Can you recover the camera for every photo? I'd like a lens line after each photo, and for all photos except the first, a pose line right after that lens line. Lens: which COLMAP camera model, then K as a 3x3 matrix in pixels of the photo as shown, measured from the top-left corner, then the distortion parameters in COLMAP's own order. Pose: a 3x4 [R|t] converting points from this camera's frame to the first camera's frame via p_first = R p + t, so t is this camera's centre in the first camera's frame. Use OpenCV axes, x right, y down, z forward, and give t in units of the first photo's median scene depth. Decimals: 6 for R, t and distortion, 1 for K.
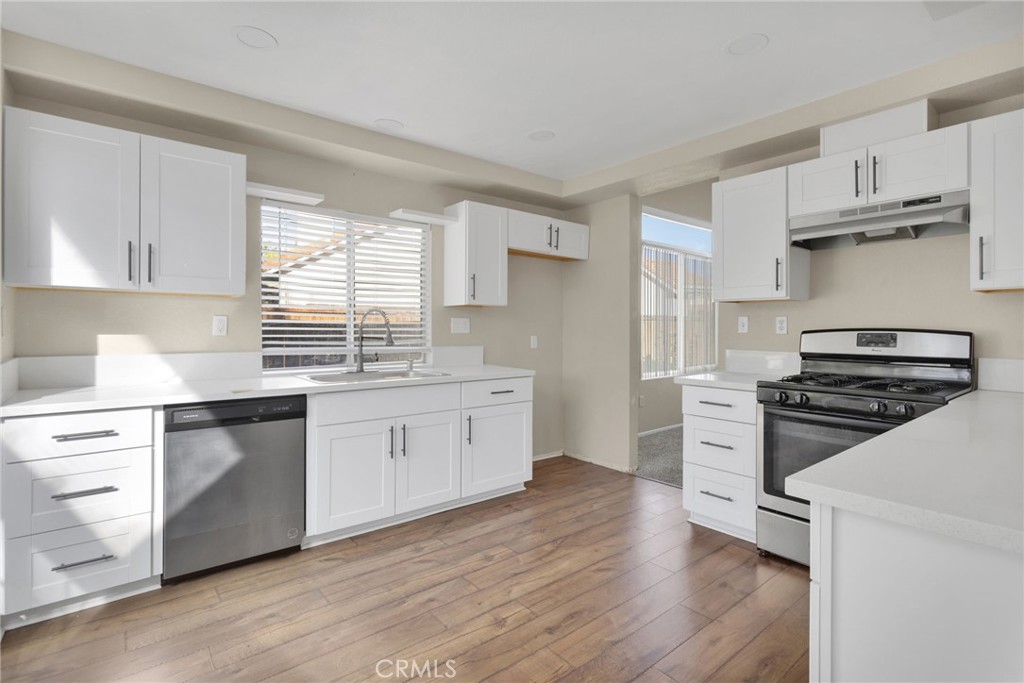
lens RADIAL K [[490.4, 0, 514.1], [0, 490.4, 333.8], [0, 0, 1]] dist [0.001155, 0.000360]
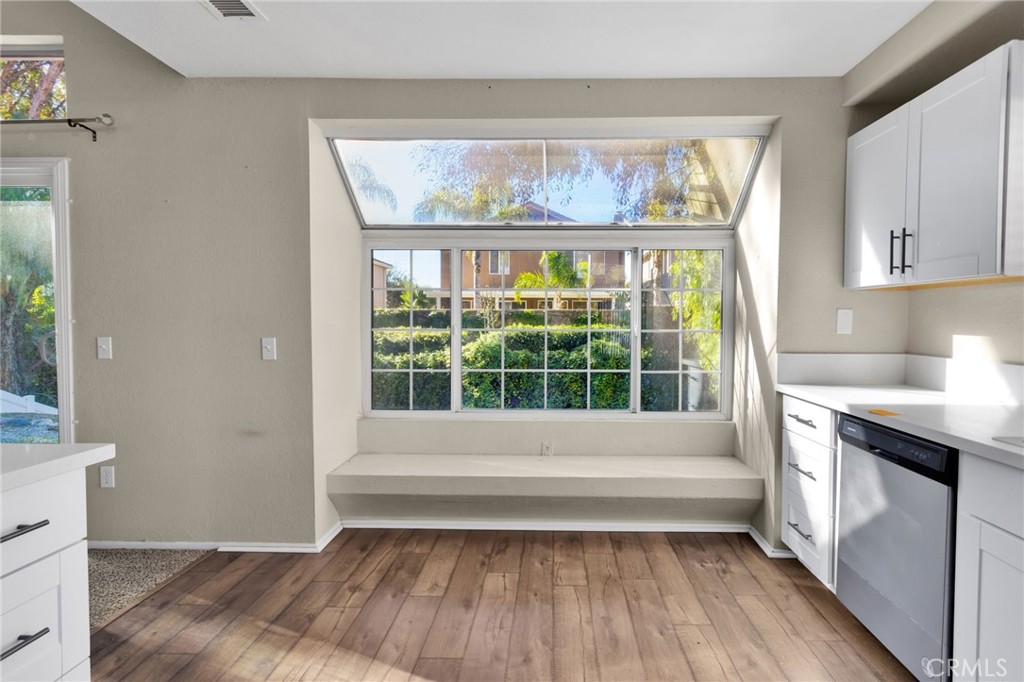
lens RADIAL K [[524.3, 0, 544.9], [0, 524.3, 338.6], [0, 0, 1]] dist [-0.000756, 0.001238]
pose [[-0.647521, 0.015207, -0.761896, 0.300399], [-0.018260, 0.999204, 0.035463, -0.010348], [0.761829, 0.036875, -0.646728, 0.920366]]
